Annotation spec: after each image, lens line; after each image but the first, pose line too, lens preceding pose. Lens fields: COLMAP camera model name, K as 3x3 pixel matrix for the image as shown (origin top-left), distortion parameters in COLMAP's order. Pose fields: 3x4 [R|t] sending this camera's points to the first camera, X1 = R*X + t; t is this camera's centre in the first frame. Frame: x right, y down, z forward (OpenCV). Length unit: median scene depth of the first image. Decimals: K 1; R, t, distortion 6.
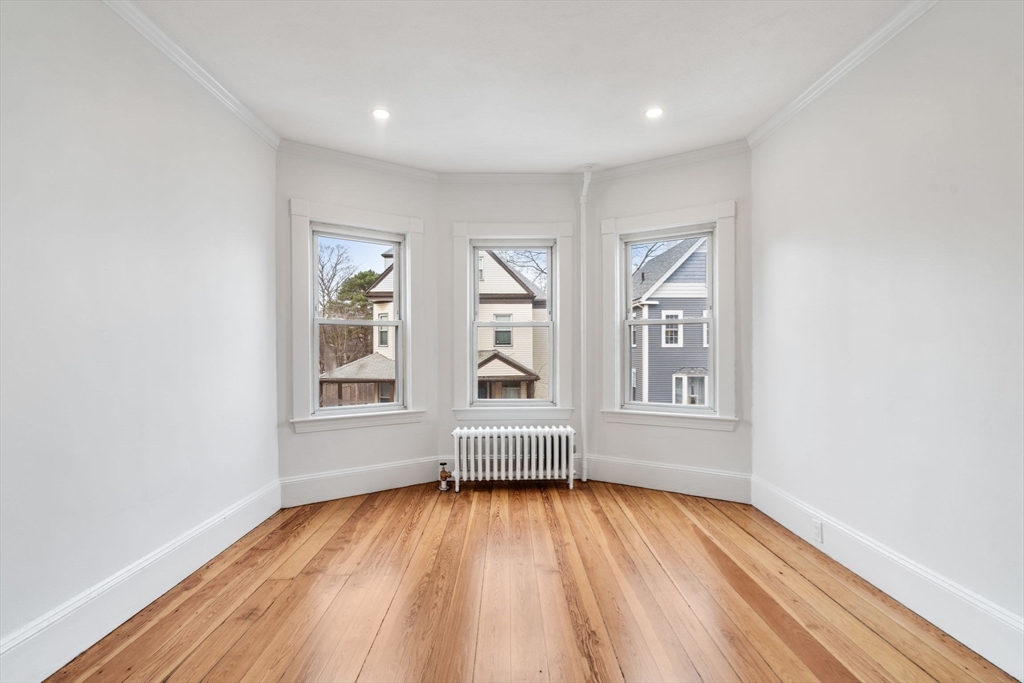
lens RADIAL K [[463.9, 0, 514.3], [0, 463.9, 350.8], [0, 0, 1]] dist [-0.001808, 0.000208]
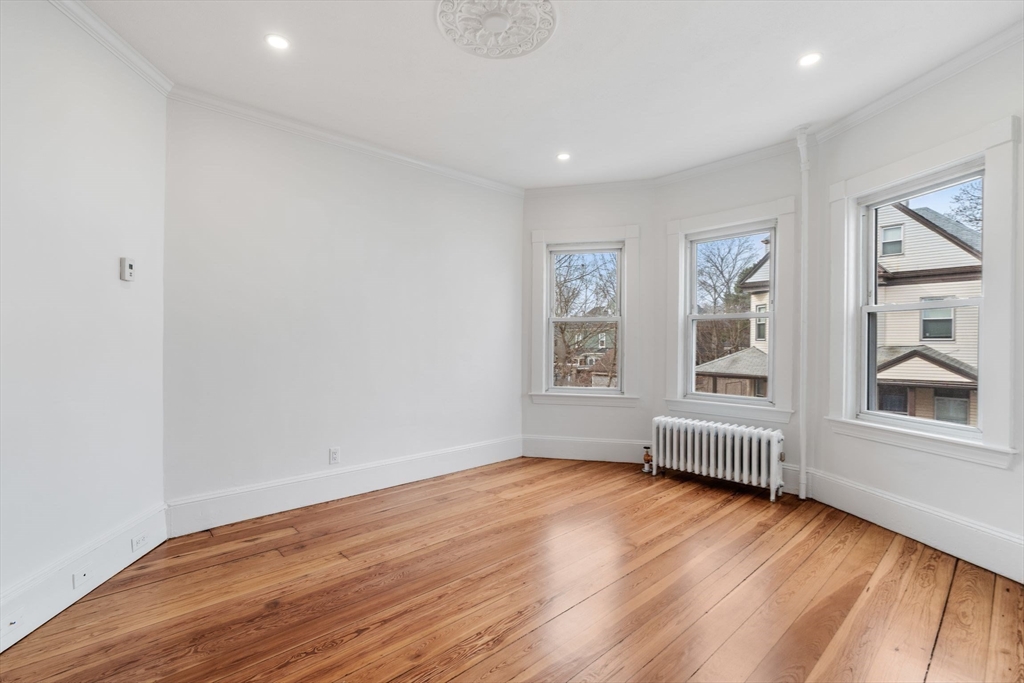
lens RADIAL K [[469.4, 0, 512.0], [0, 469.4, 341.5], [0, 0, 1]] dist [-0.001773, 0.000907]
pose [[0.664220, 0.003872, -0.747527, 0.441576], [-0.009171, 0.999954, -0.002969, 0.001508], [0.747481, 0.008828, 0.664224, 0.032891]]
